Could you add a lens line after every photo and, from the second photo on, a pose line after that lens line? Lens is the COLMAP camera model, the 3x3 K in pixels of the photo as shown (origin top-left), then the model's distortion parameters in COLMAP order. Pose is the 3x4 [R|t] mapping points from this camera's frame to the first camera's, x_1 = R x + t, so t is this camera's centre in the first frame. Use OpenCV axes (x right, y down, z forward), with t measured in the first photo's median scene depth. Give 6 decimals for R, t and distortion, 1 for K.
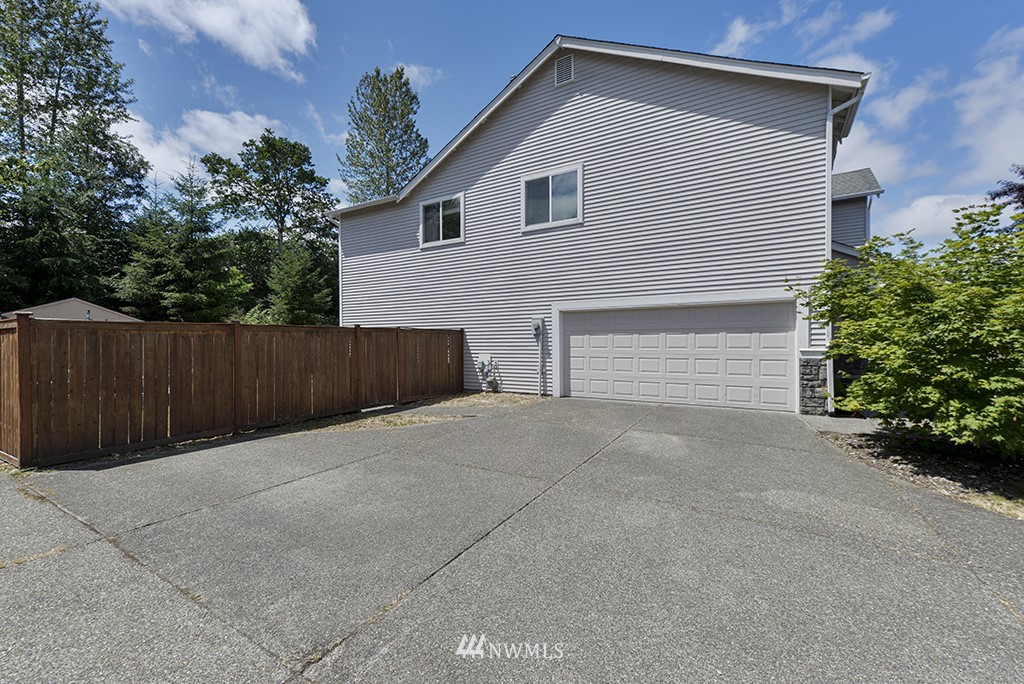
lens RADIAL K [[426.6, 0, 512.0], [0, 426.6, 342.0], [0, 0, 1]] dist [0.017128, -0.000860]
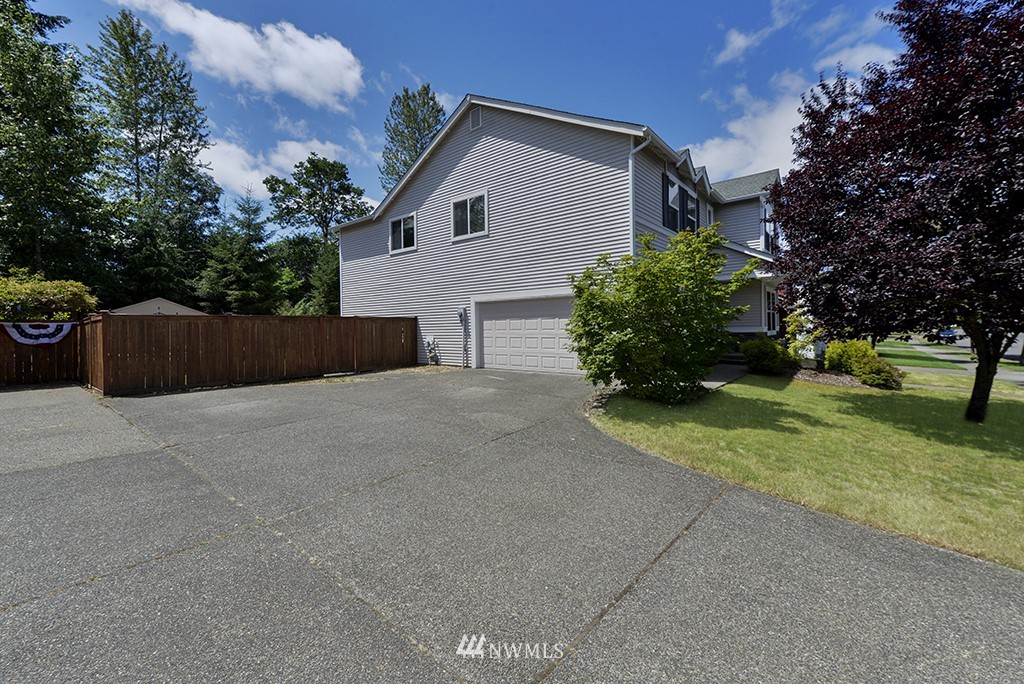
lens RADIAL K [[423.3, 0, 510.3], [0, 423.3, 327.4], [0, 0, 1]] dist [0.019249, 0.000251]
pose [[0.988935, -0.007518, -0.148156, 0.293289], [0.007135, 0.999970, -0.003118, 0.006743], [0.148175, 0.002026, 0.988959, -0.189453]]
